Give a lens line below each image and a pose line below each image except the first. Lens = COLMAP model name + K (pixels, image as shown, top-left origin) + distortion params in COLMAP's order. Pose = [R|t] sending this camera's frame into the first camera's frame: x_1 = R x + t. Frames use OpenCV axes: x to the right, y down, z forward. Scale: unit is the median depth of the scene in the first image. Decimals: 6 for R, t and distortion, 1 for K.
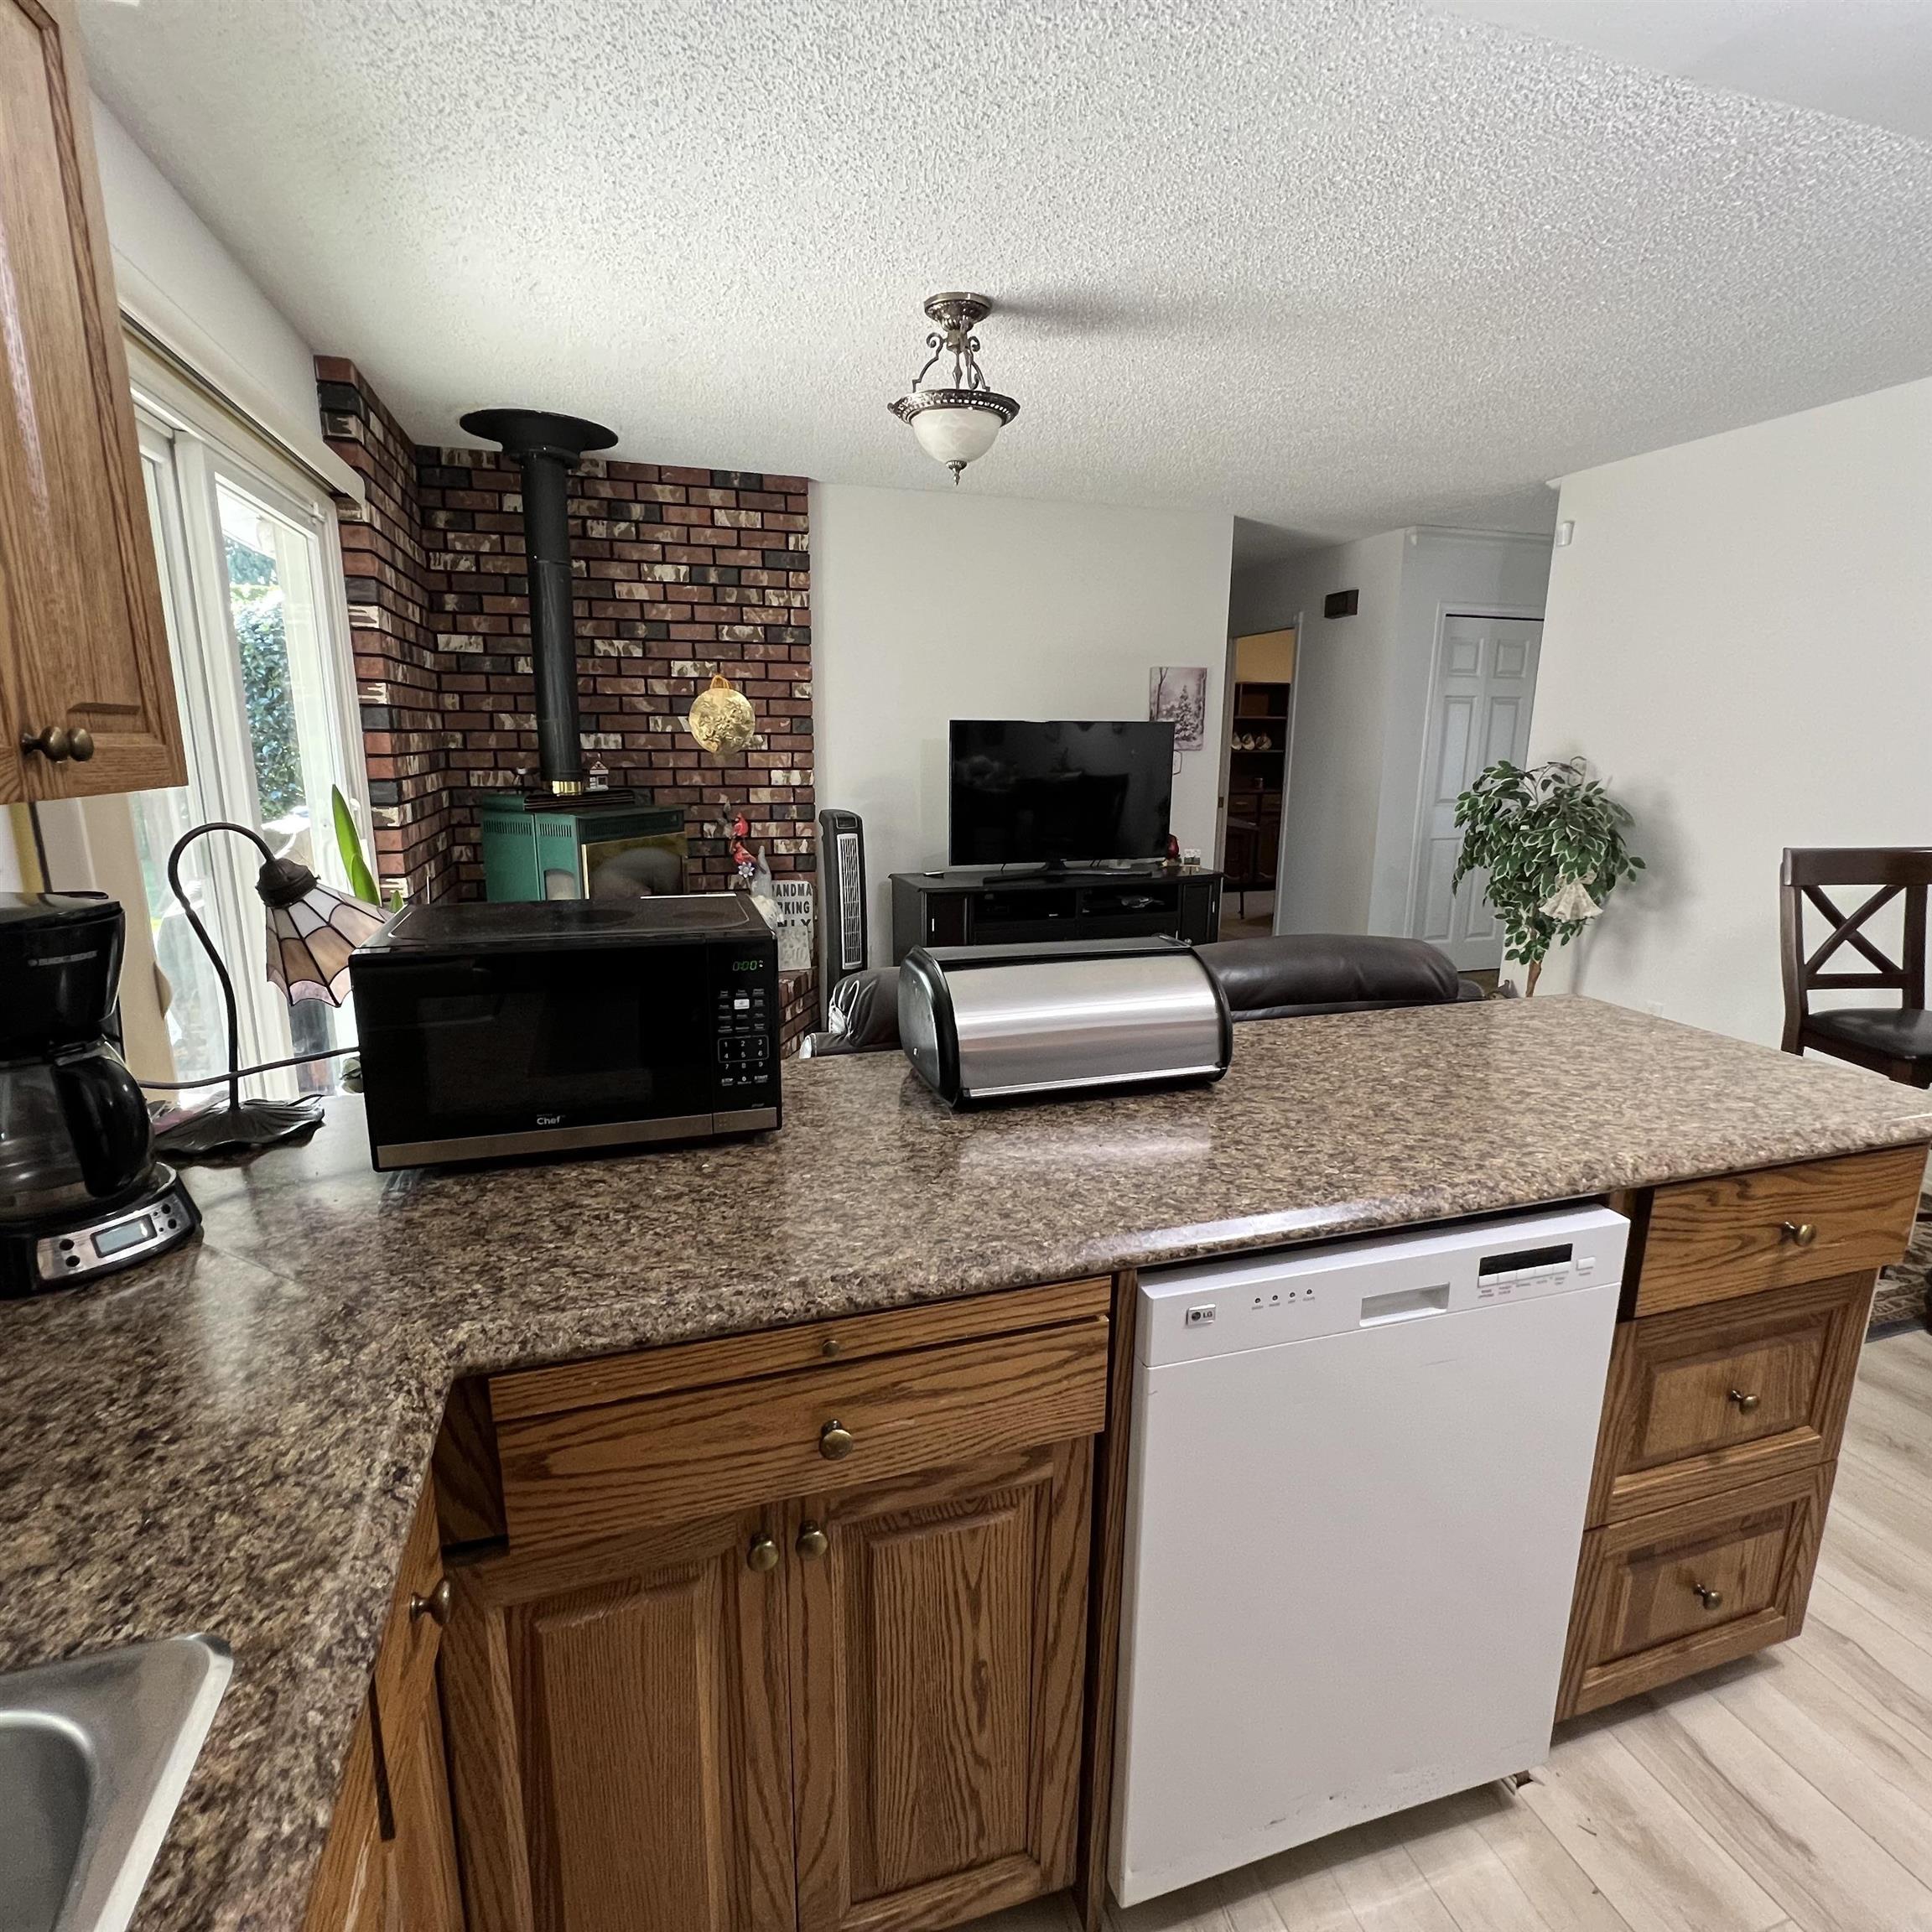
lens RADIAL K [[1032.2, 0, 965.9], [0, 1032.2, 965.3], [0, 0, 1]] dist [-0.001172, -0.000711]
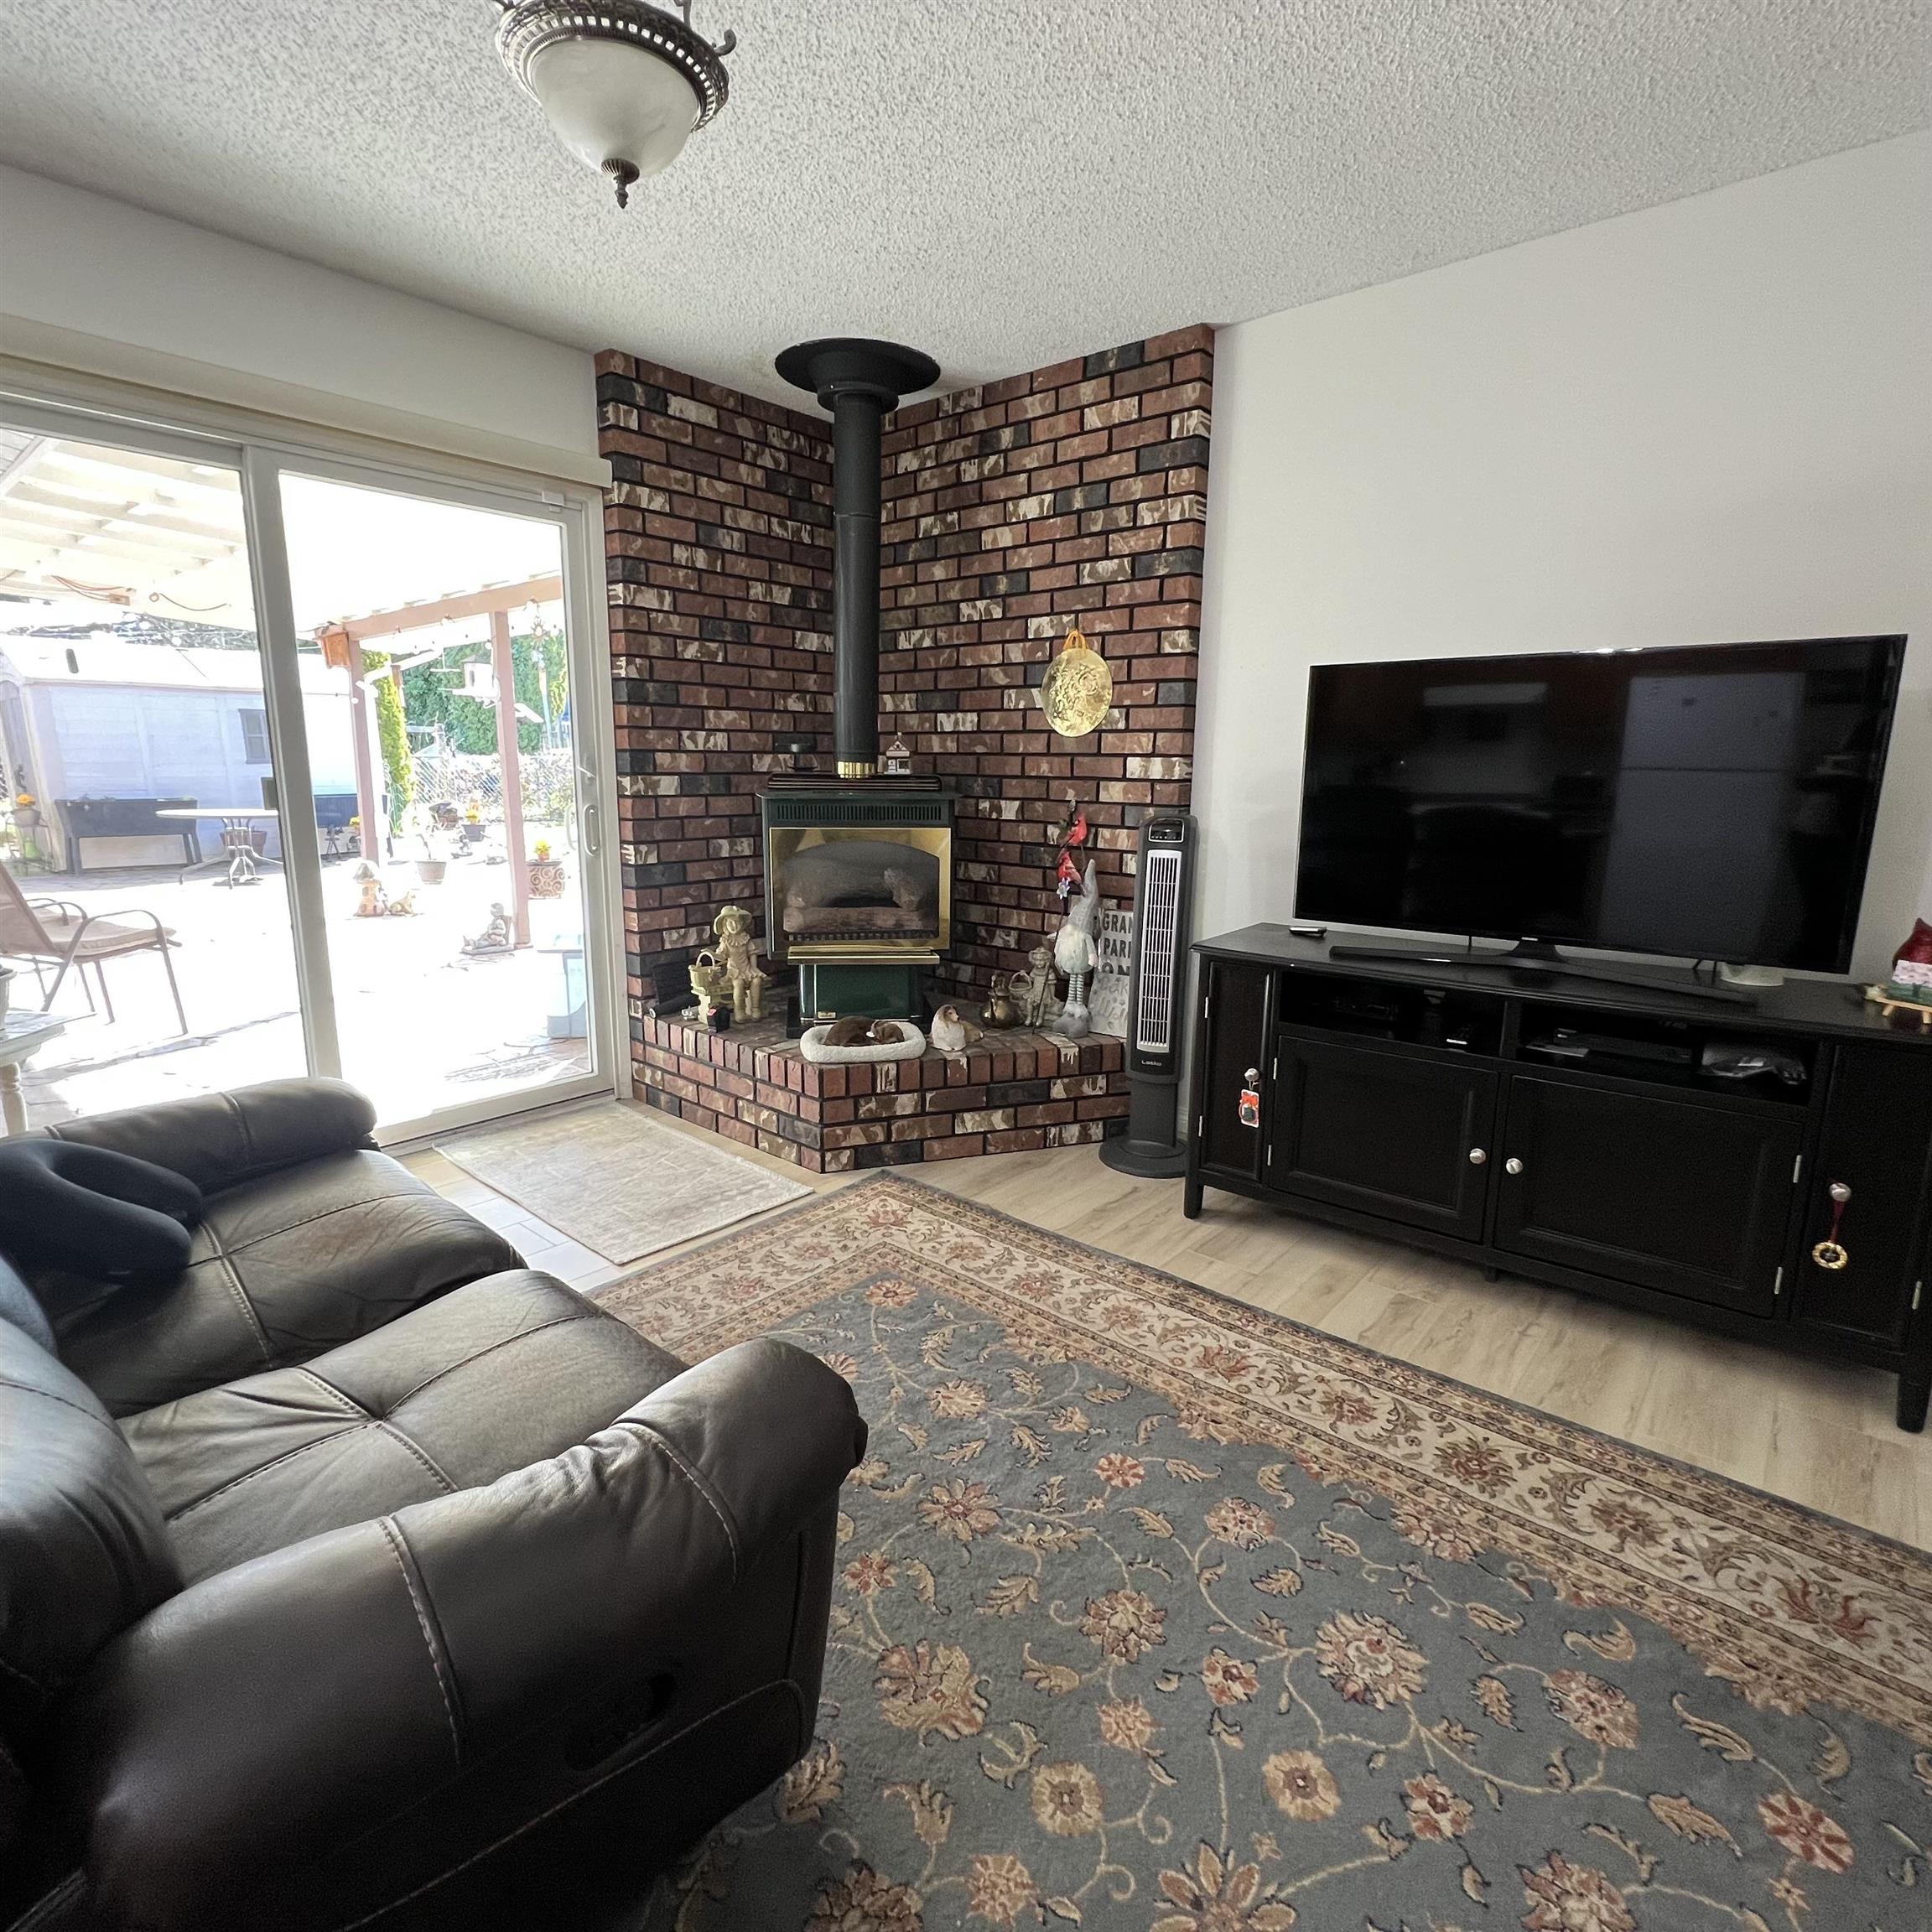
lens RADIAL K [[1032.2, 0, 966.8], [0, 1032.2, 963.4], [0, 0, 1]] dist [-0.001172, -0.000711]
pose [[0.522271, 0.161498, -0.837348, 0.396488], [-0.192532, 0.978882, 0.068709, -0.079506], [0.830762, 0.125332, 0.542335, 0.557152]]
